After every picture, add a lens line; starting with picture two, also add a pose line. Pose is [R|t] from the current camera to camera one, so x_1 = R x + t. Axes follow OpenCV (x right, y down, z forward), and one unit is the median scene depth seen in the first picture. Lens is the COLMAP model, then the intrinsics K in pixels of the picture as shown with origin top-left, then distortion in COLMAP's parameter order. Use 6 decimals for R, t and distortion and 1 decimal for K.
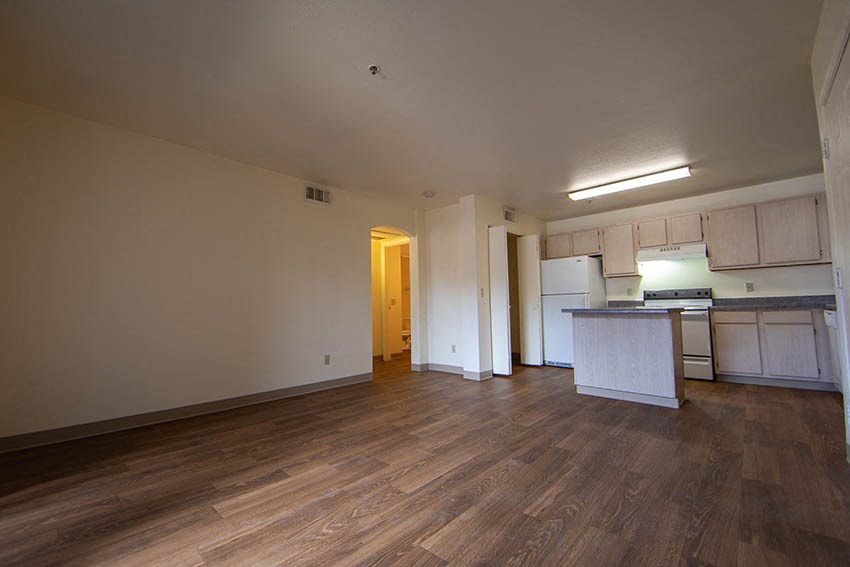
lens RADIAL K [[358.8, 0, 401.3], [0, 358.8, 286.0], [0, 0, 1]] dist [-0.000278, 0.000357]
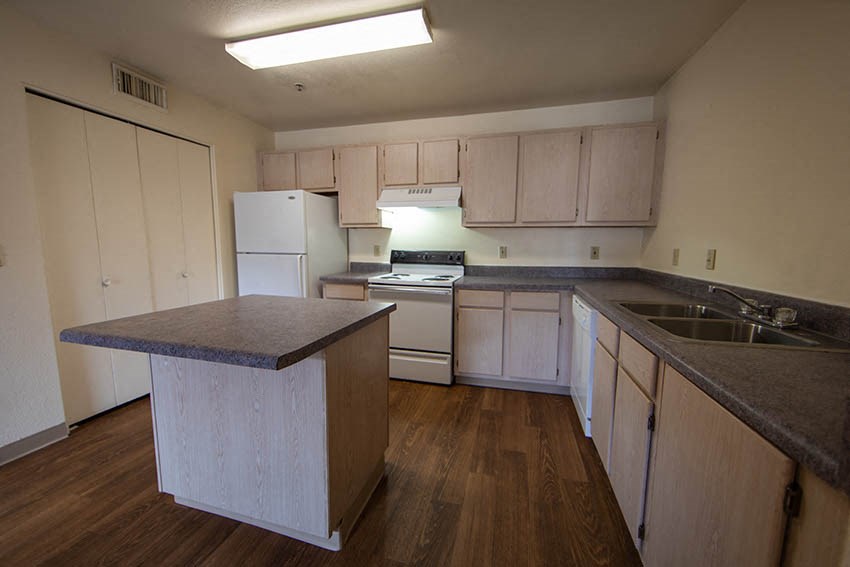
lens RADIAL K [[329.6, 0, 425.0], [0, 329.6, 283.5], [0, 0, 1]] dist [-0.000409, 0.000033]
pose [[0.873021, -0.034634, 0.486452, 0.495182], [-0.053786, 0.984552, 0.166626, -0.039555], [-0.484708, -0.171633, 0.857671, 0.480744]]
